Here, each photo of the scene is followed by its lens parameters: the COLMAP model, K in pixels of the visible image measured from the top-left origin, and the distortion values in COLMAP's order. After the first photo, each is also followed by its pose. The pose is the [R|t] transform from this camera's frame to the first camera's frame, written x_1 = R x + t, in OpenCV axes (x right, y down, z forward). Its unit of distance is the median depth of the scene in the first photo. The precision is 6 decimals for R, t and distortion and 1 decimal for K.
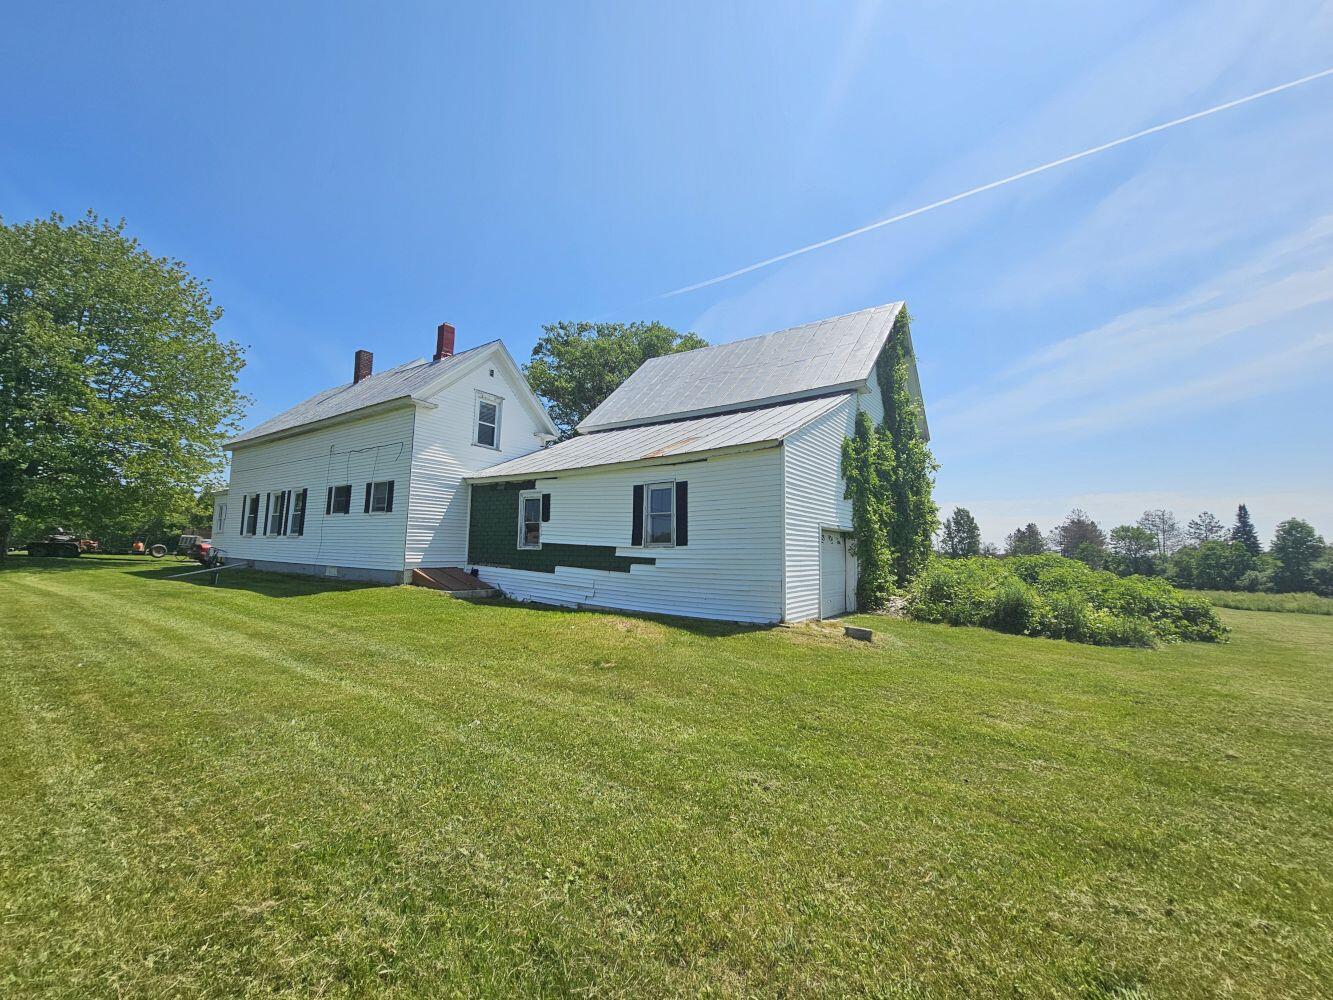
lens RADIAL K [[537.7, 0, 666.5], [0, 537.7, 500.0], [0, 0, 1]] dist [0.000287, 0.000231]
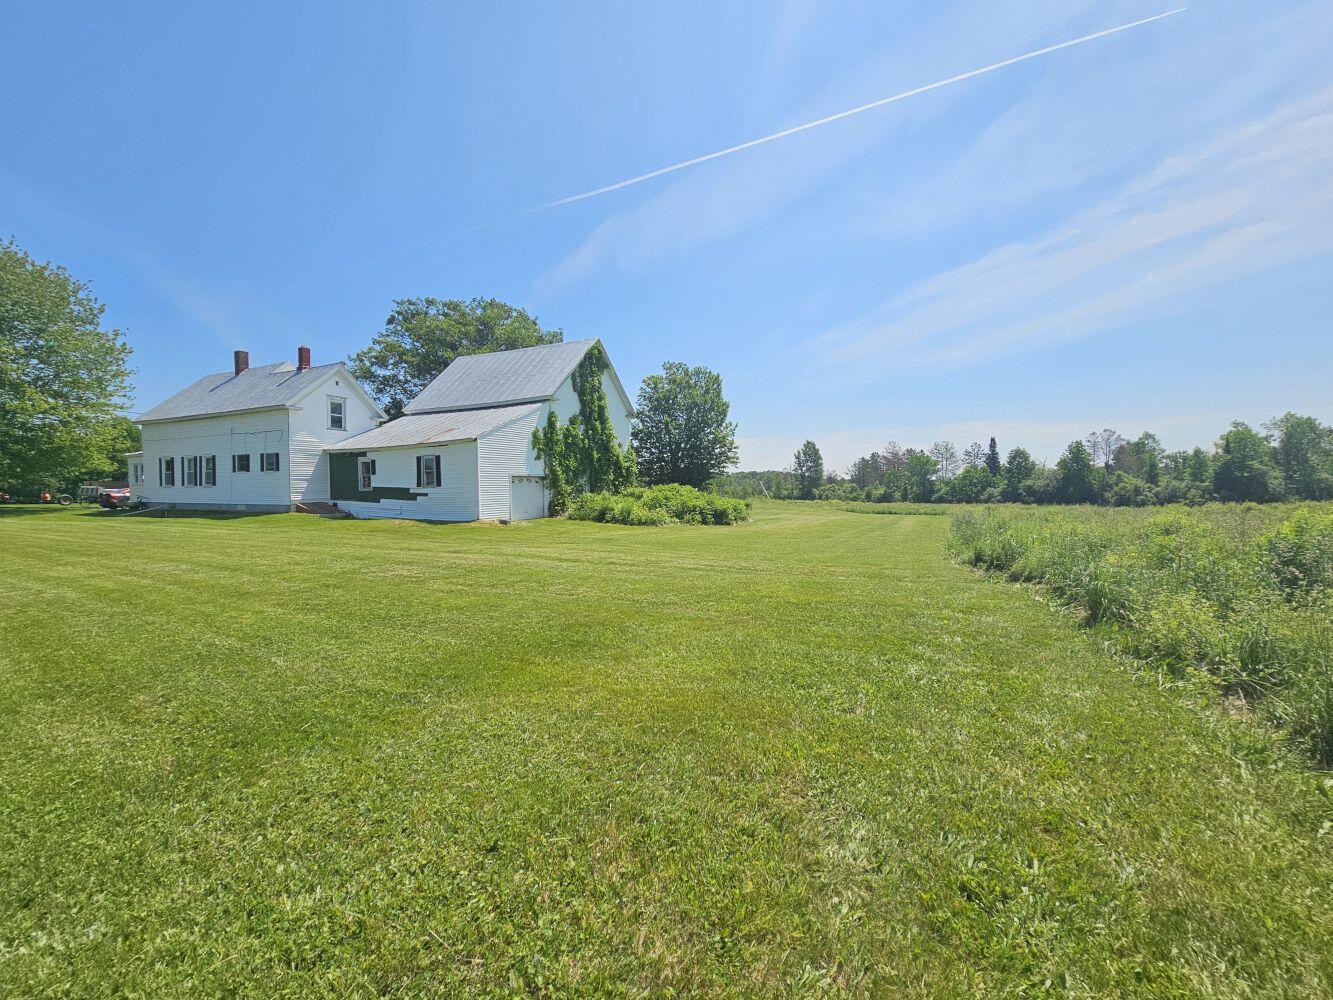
lens RADIAL K [[539.0, 0, 647.2], [0, 539.0, 499.2], [0, 0, 1]] dist [0.015221, -0.000111]
pose [[0.989291, -0.032888, 0.142205, 0.362156], [0.015288, 0.992273, 0.123132, -0.076114], [-0.145156, -0.119639, 0.982149, -0.796707]]
